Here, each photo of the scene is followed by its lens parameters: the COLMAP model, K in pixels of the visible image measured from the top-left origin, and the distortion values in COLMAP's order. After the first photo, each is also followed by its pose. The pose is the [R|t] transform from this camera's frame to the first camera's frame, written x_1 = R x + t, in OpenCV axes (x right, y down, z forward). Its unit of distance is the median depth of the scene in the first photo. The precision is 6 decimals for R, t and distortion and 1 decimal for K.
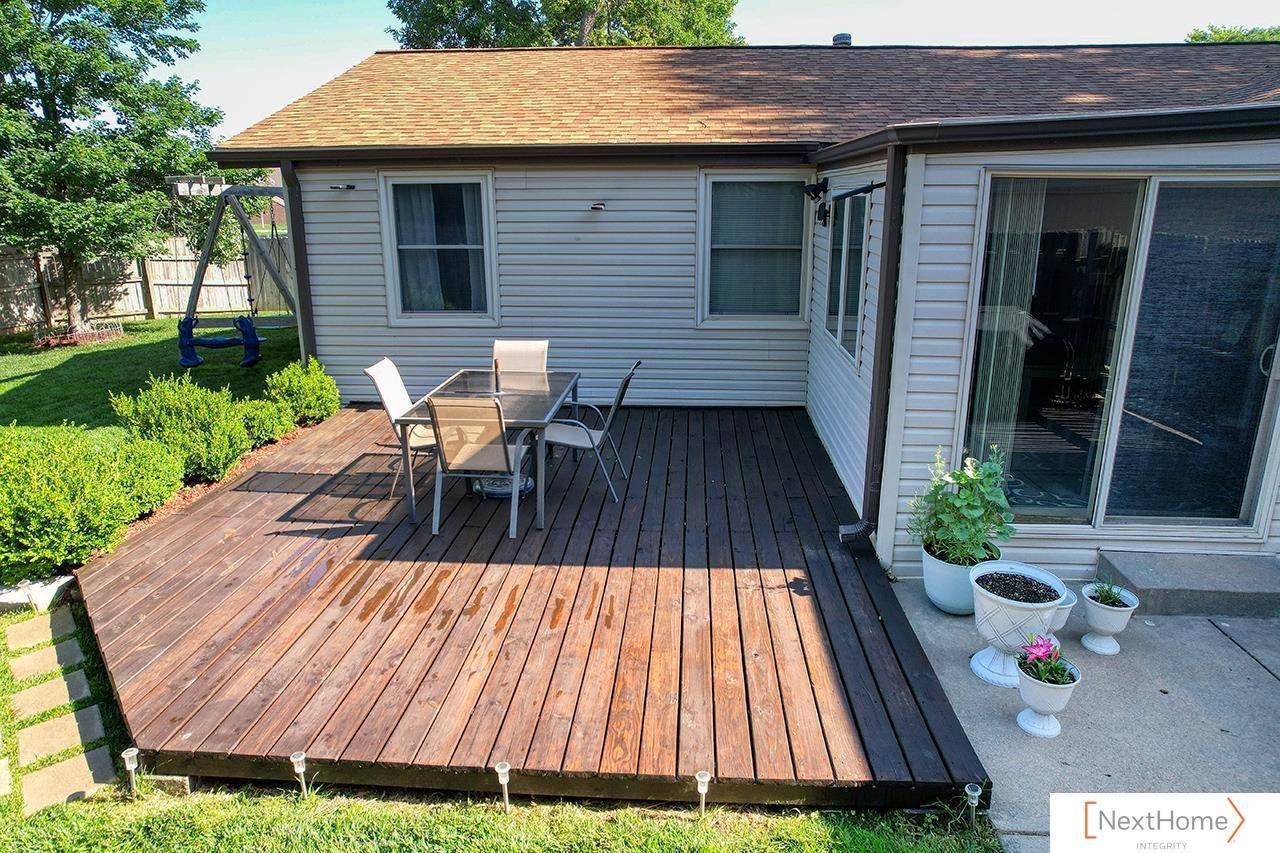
lens RADIAL K [[814.6, 0, 640.5], [0, 814.6, 434.4], [0, 0, 1]] dist [-0.068298, 0.058721]
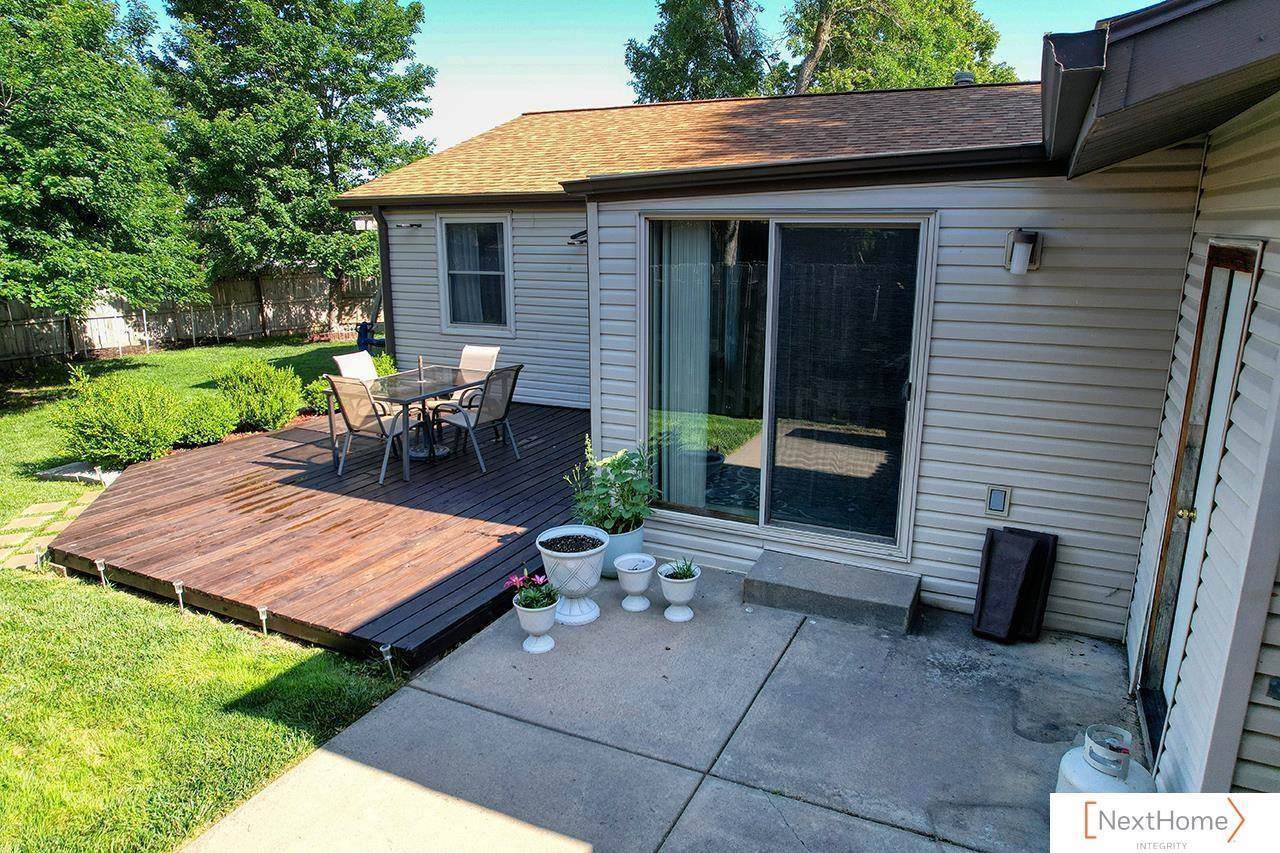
lens RADIAL K [[814.6, 0, 640.5], [0, 814.6, 434.4], [0, 0, 1]] dist [-0.068298, 0.058721]
pose [[0.925902, 0.094309, -0.365801, 0.702057], [-0.108336, 0.993952, -0.017961, 0.021729], [0.361895, 0.056260, 0.930520, -0.106782]]
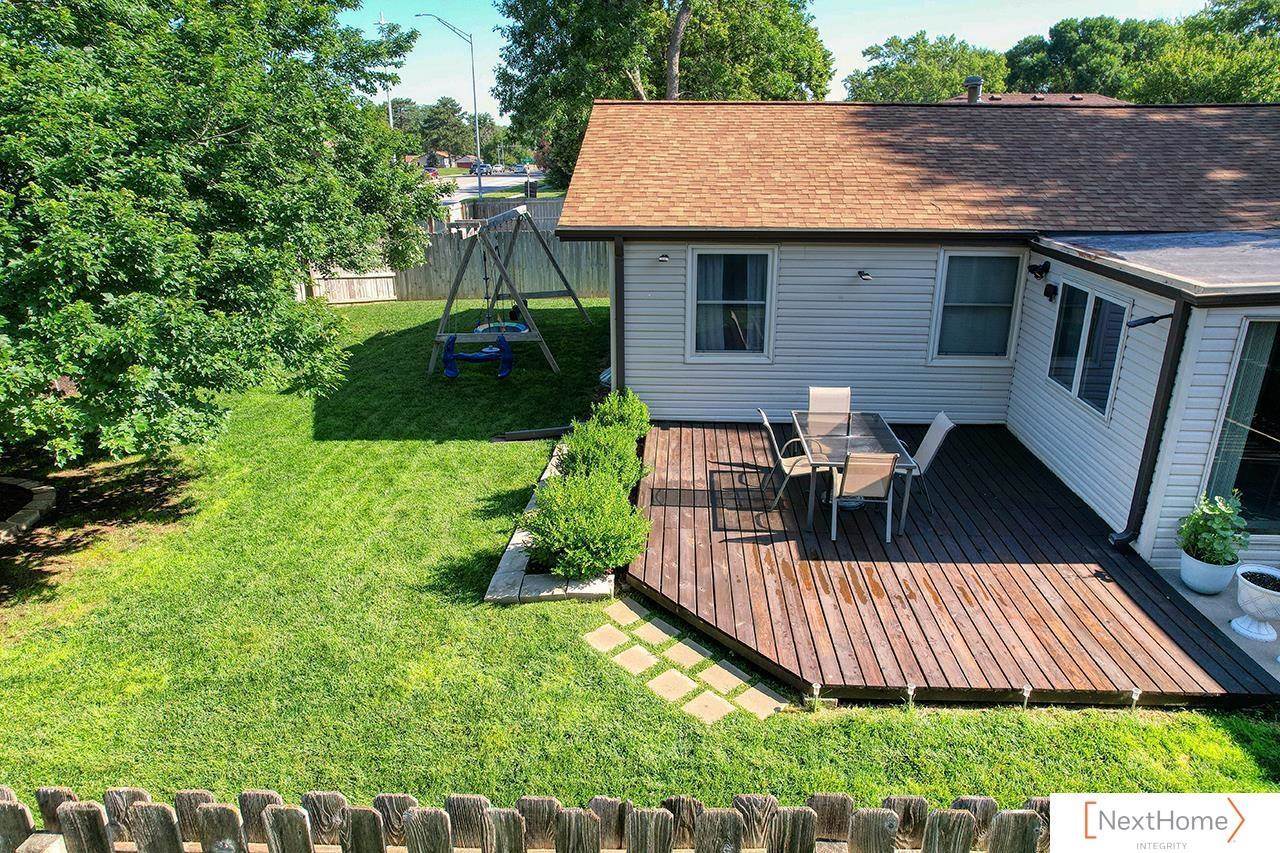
lens RADIAL K [[814.6, 0, 640.5], [0, 814.6, 434.4], [0, 0, 1]] dist [-0.068298, 0.058721]
pose [[0.999926, -0.005747, 0.010747, -0.594741], [0.004988, 0.997579, 0.069366, -0.165597], [-0.011120, -0.069308, 0.997533, -0.433822]]
